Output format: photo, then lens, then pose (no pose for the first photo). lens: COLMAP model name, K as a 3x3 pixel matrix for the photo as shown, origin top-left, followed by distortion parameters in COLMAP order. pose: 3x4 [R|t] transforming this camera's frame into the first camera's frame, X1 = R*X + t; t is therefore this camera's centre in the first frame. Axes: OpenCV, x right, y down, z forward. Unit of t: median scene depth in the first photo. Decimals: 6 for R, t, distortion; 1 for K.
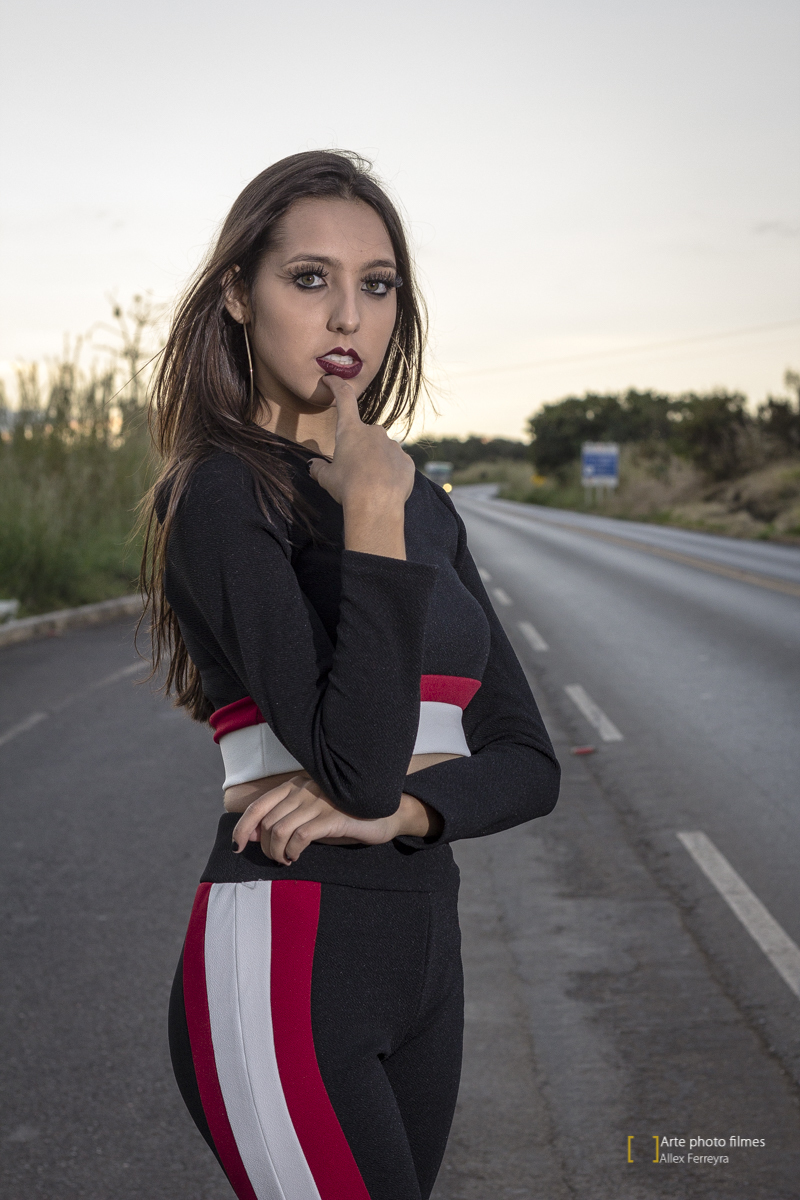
lens RADIAL K [[2811.7, 0, 400.0], [0, 2811.7, 600.0], [0, 0, 1]] dist [-0.060118, -0.504654]
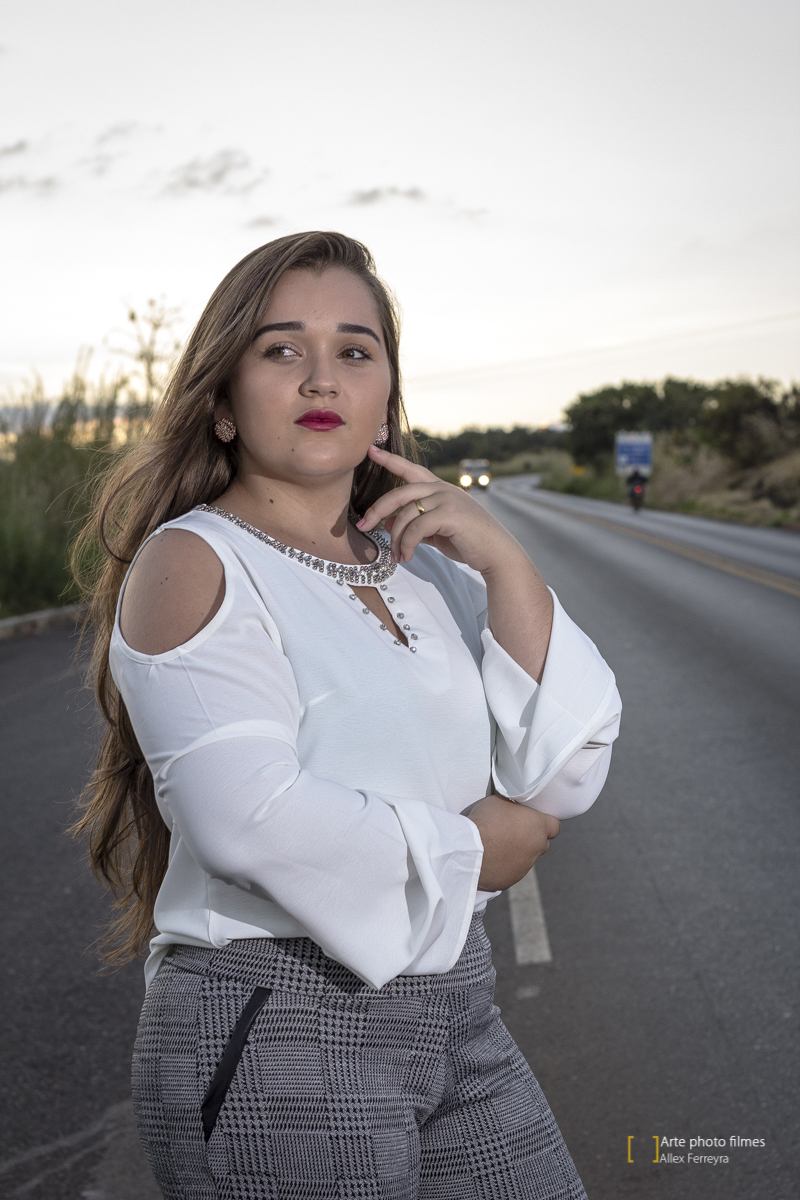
lens RADIAL K [[2810.6, 0, 403.3], [0, 2810.6, 616.1], [0, 0, 1]] dist [-0.033545, -0.214260]
pose [[0.999660, -0.018547, -0.018314, 0.065973], [0.018706, 0.999789, 0.008511, -0.001254], [0.018152, -0.008850, 0.999796, -0.096233]]
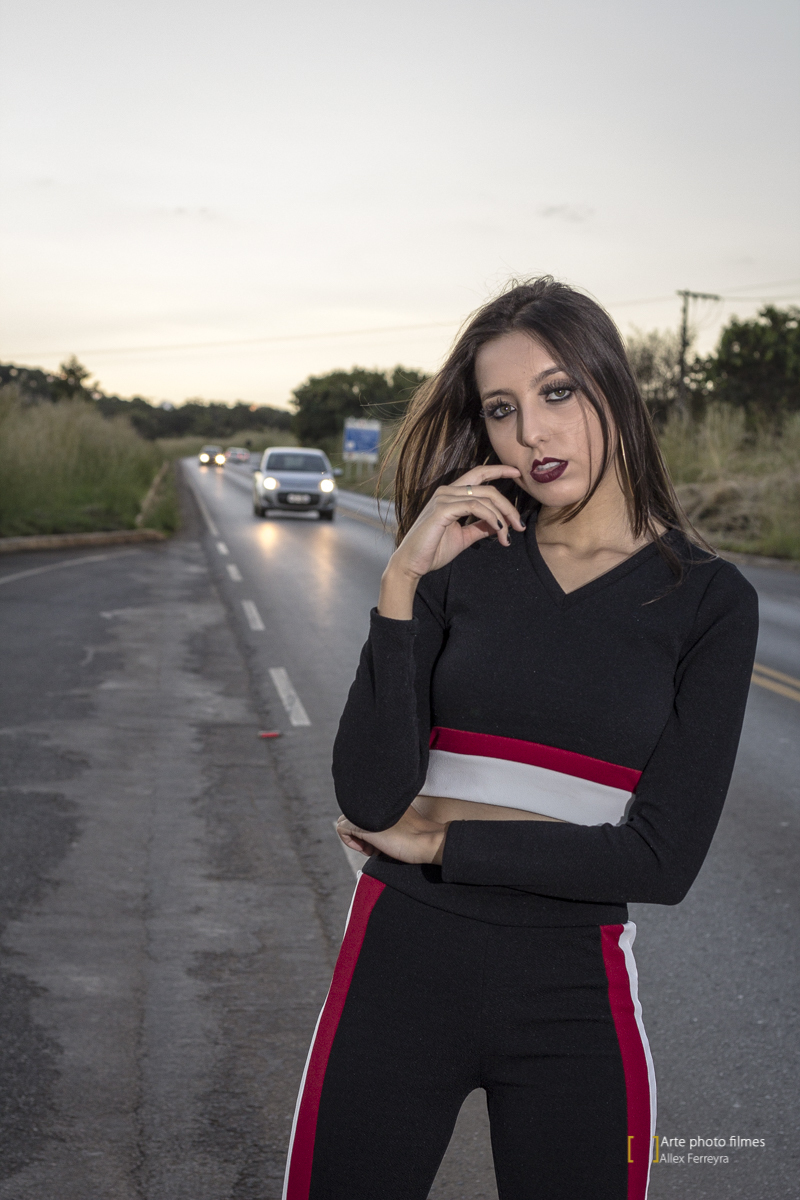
lens RADIAL K [[2811.7, 0, 400.0], [0, 2811.7, 600.0], [0, 0, 1]] dist [-0.060118, -0.504654]
pose [[0.994998, 0.051994, 0.085293, 0.023225], [-0.052932, 0.998560, 0.008765, -0.007901], [-0.084715, -0.013236, 0.996317, -0.036604]]
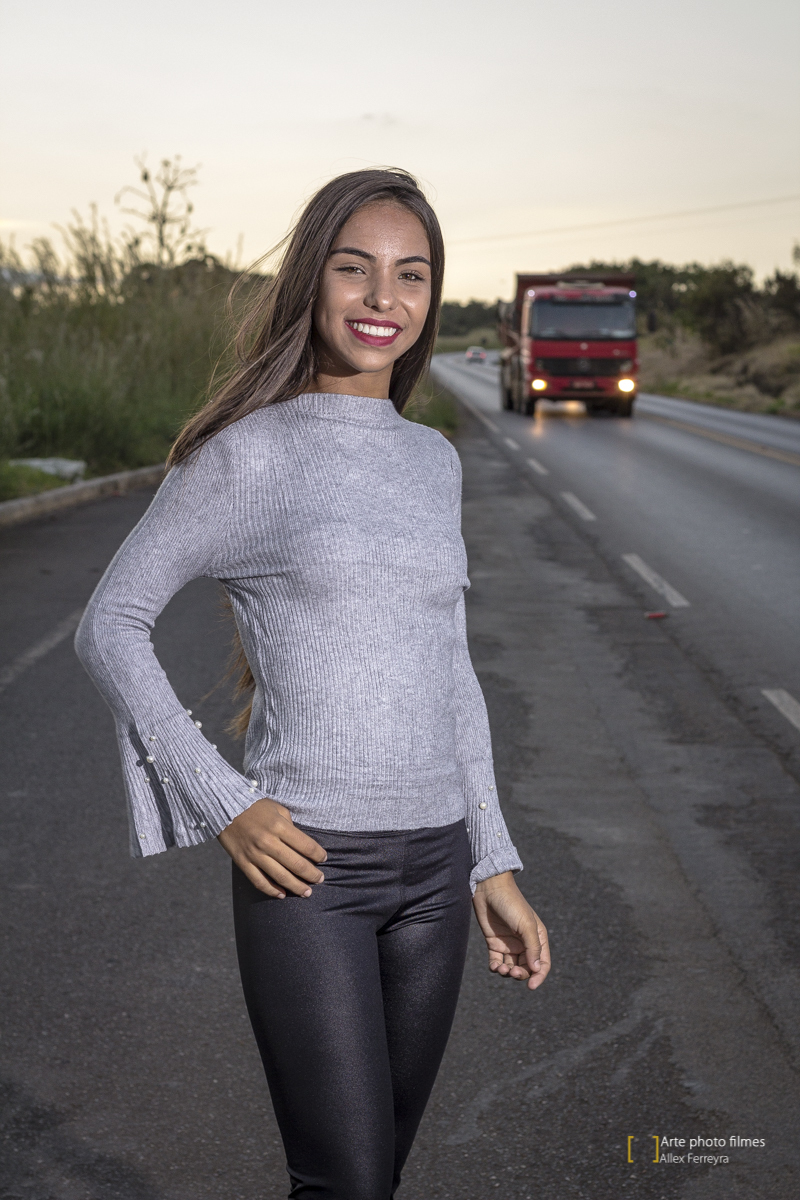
lens RADIAL K [[2803.5, 0, 400.0], [0, 2803.5, 600.0], [0, 0, 1]] dist [-0.060020, -0.366246]
pose [[0.999770, 0.021204, 0.003244, -0.039209], [-0.021337, 0.998582, 0.048770, -0.003303], [-0.002205, -0.048828, 0.998805, -0.088300]]
